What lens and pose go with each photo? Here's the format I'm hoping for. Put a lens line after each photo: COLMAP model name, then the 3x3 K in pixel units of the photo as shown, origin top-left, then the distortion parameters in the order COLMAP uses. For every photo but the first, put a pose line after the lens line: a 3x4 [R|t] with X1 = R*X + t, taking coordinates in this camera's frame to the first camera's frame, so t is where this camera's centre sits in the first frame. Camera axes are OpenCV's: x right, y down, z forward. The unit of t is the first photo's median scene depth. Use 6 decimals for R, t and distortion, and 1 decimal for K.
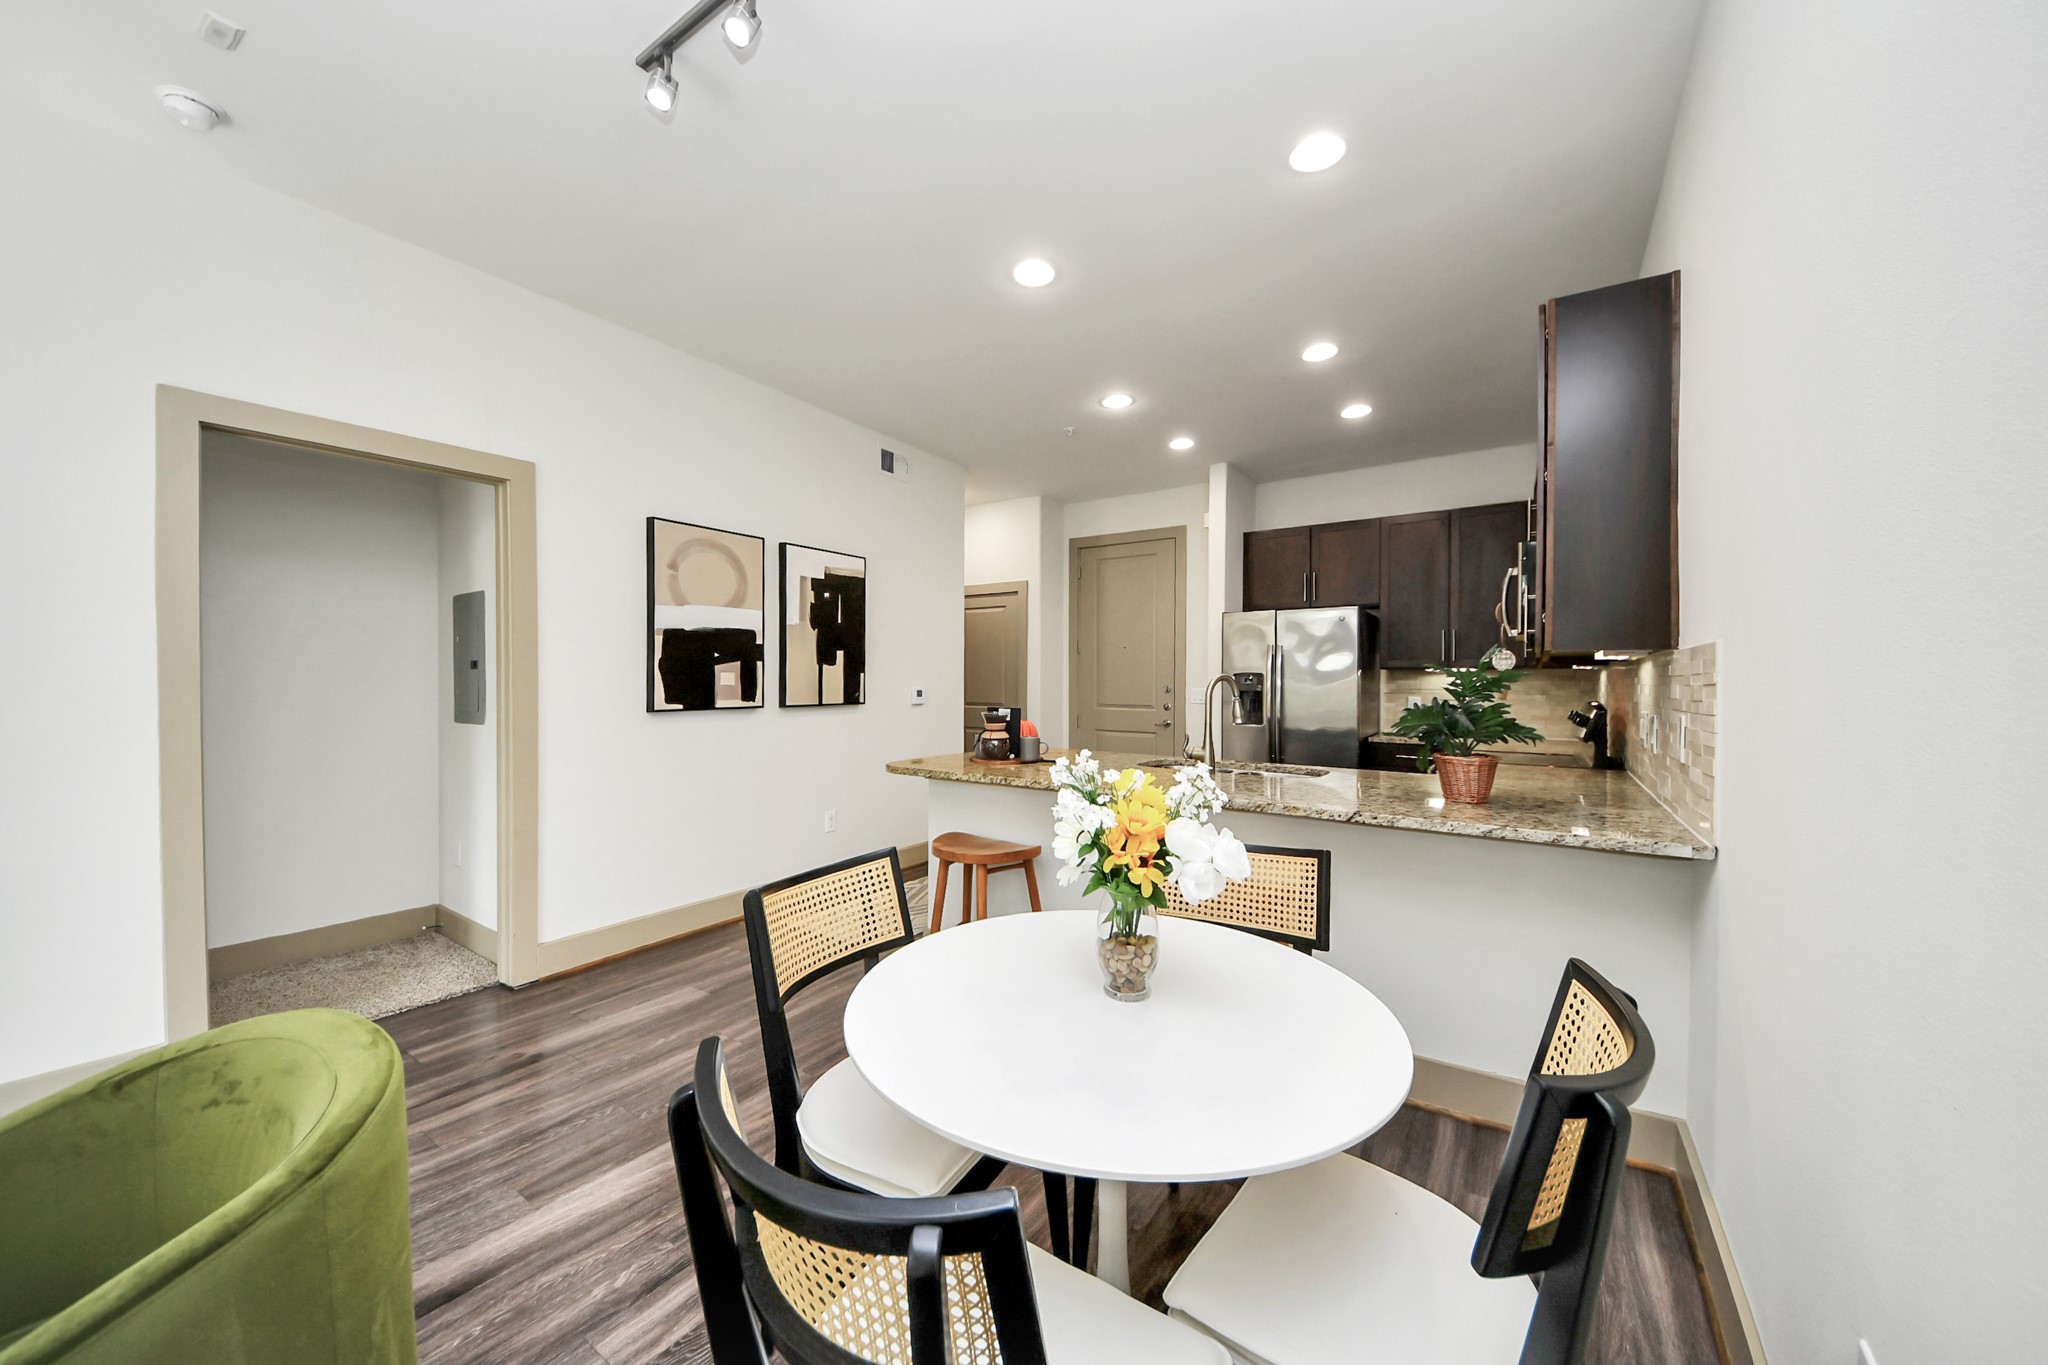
lens RADIAL K [[731.9, 0, 1007.5], [0, 731.9, 692.0], [0, 0, 1]] dist [0.031304, -0.024775]
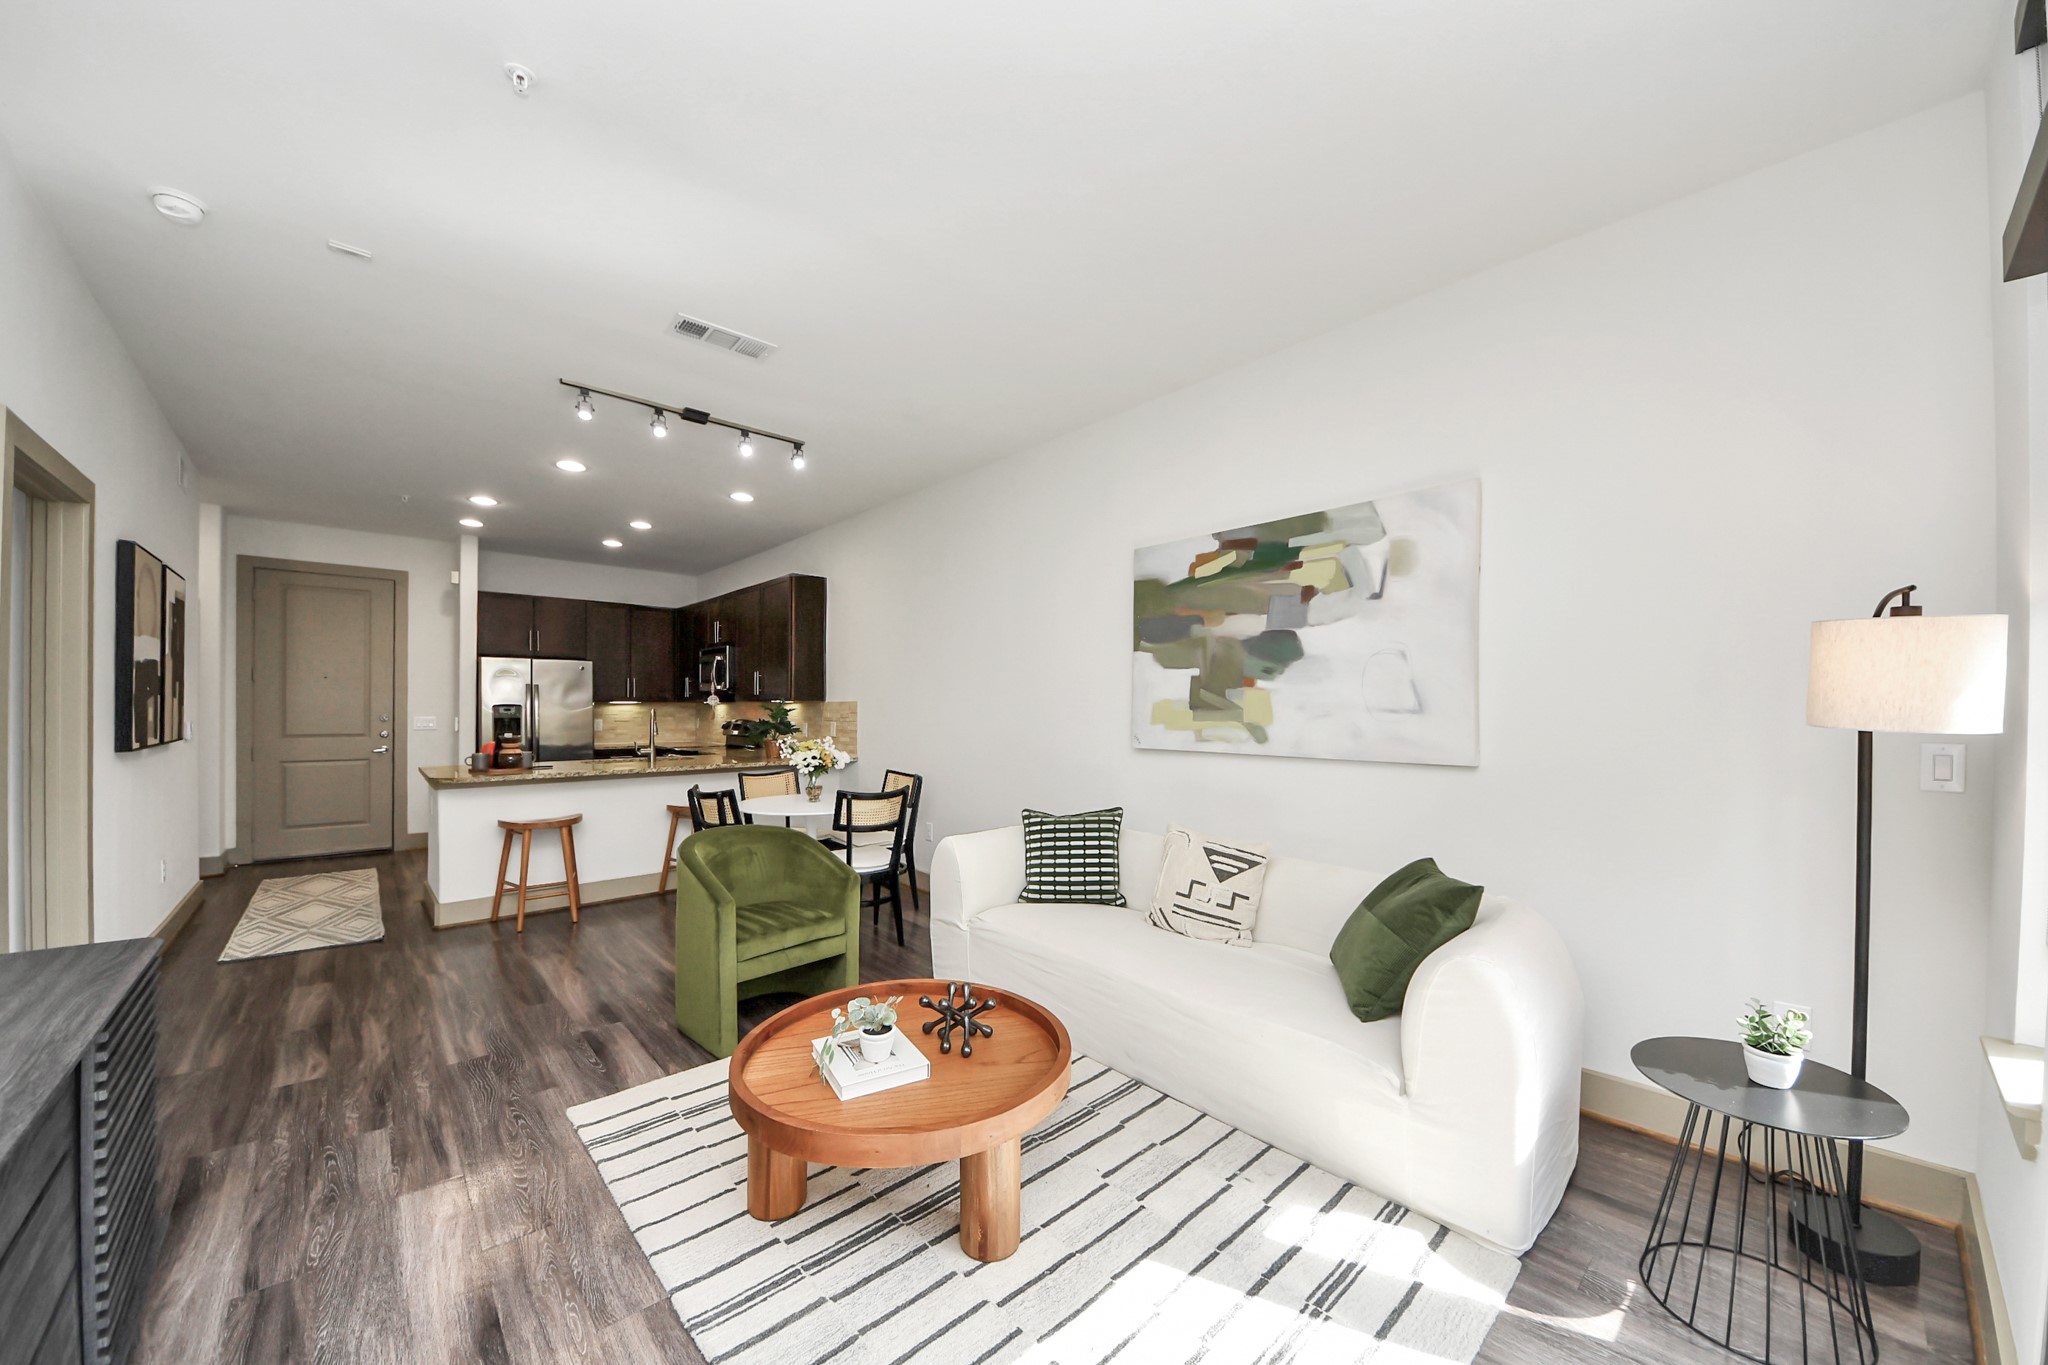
lens RADIAL K [[731.9, 0, 1007.5], [0, 731.9, 692.0], [0, 0, 1]] dist [0.031304, -0.024775]
pose [[0.240601, 0.016239, 0.970488, -0.889115], [0.010860, 0.999752, -0.019421, -0.013710], [-0.970563, 0.015213, 0.240365, -0.234807]]
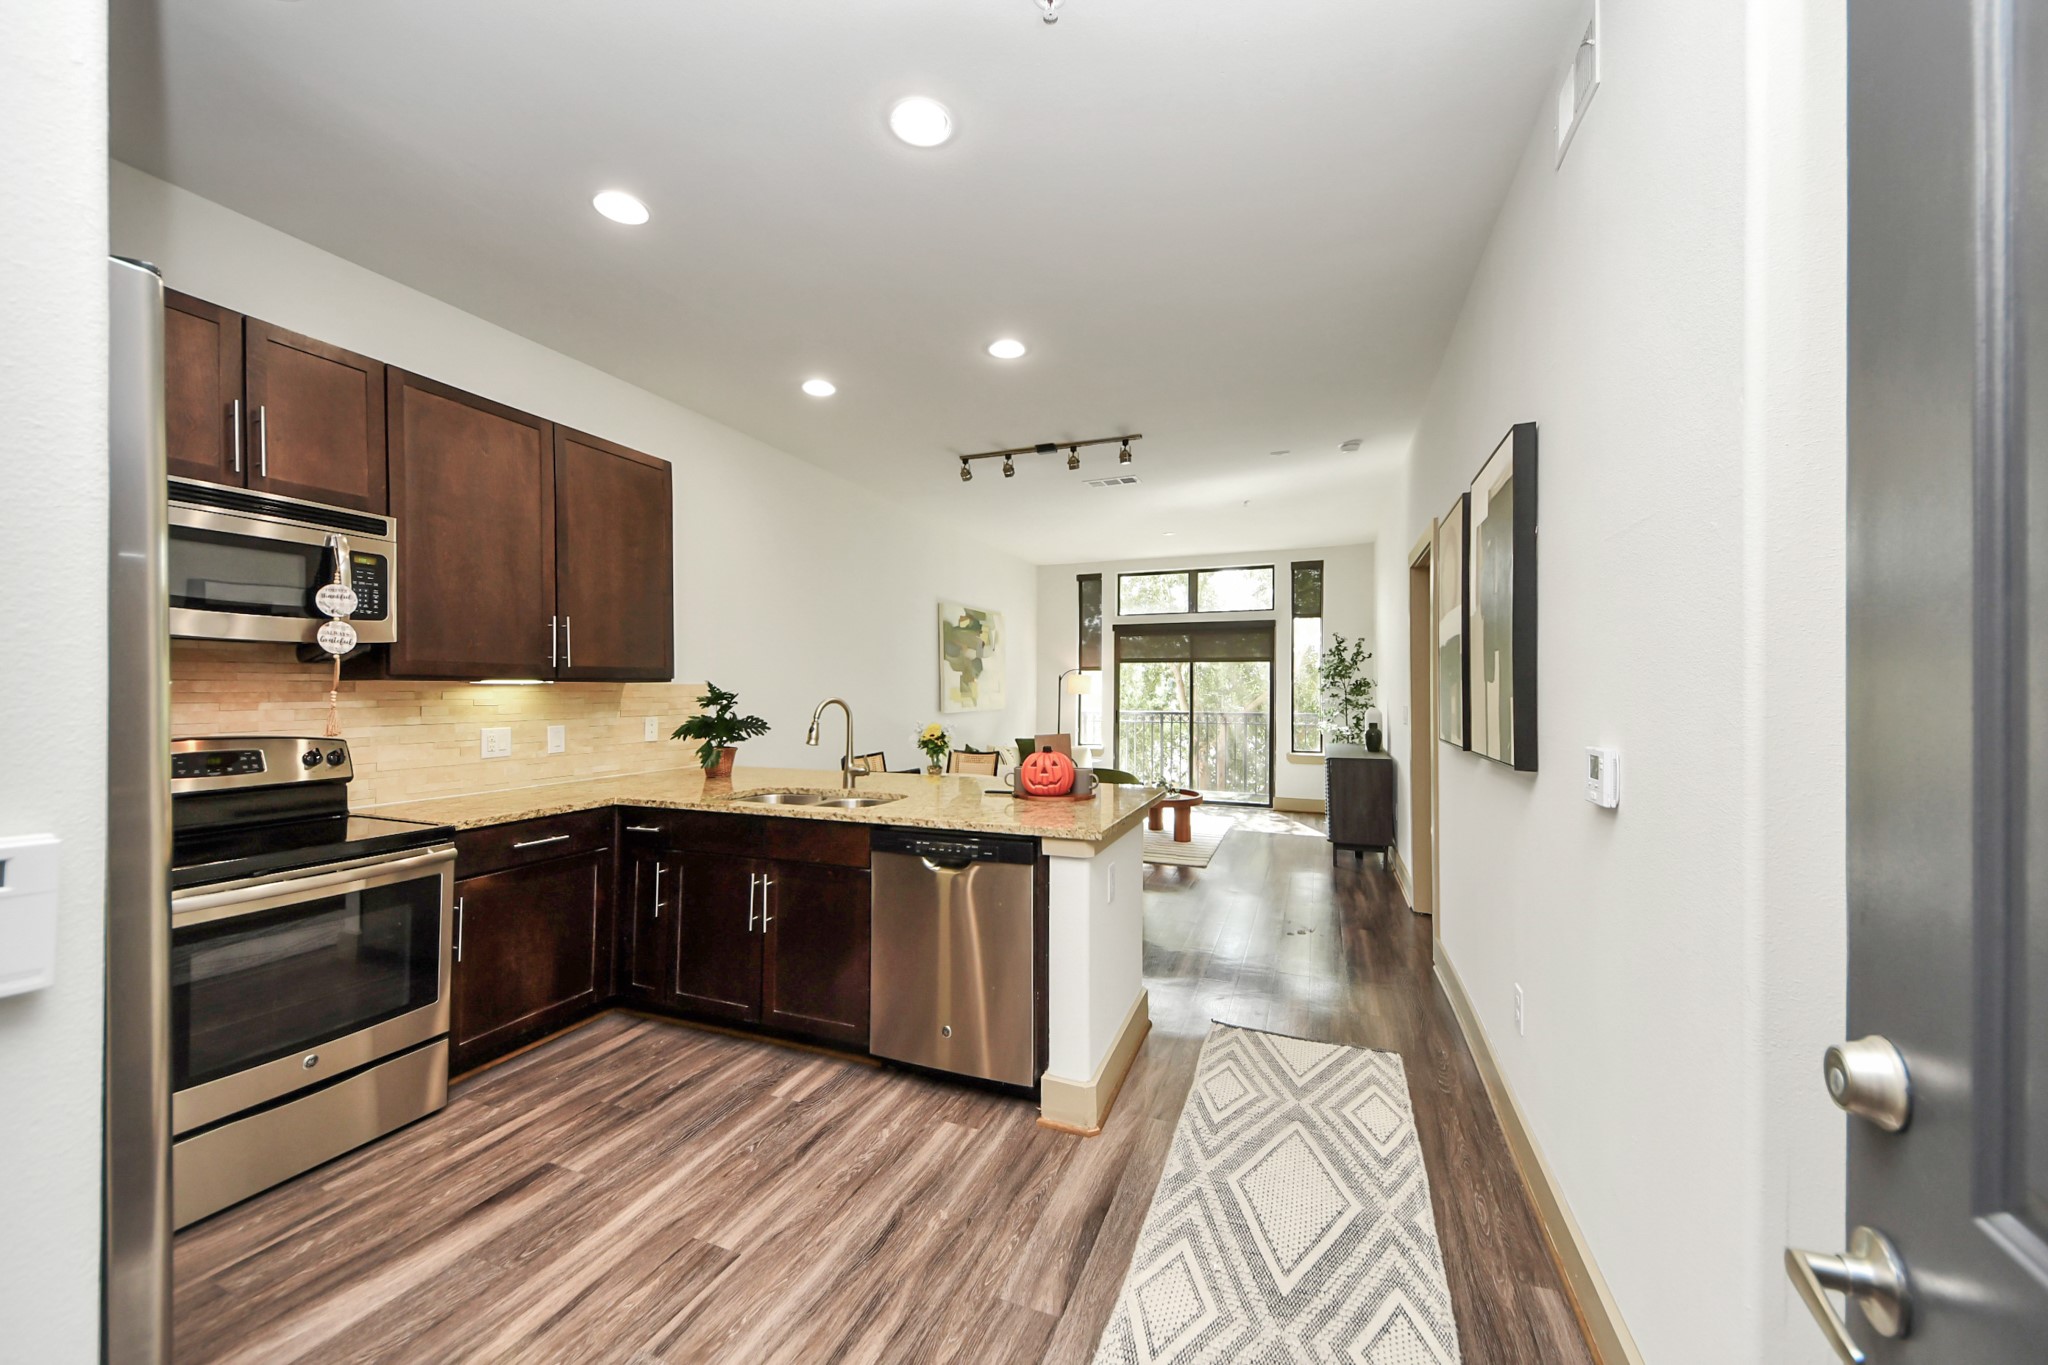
lens RADIAL K [[744.6, 0, 990.7], [0, 744.6, 677.6], [0, 0, 1]] dist [-0.001179, -0.000146]
pose [[-0.981956, -0.015046, -0.188511, 0.189685], [-0.015380, 0.999882, 0.000312, -0.040228], [0.188484, 0.003206, -0.982071, 1.416851]]
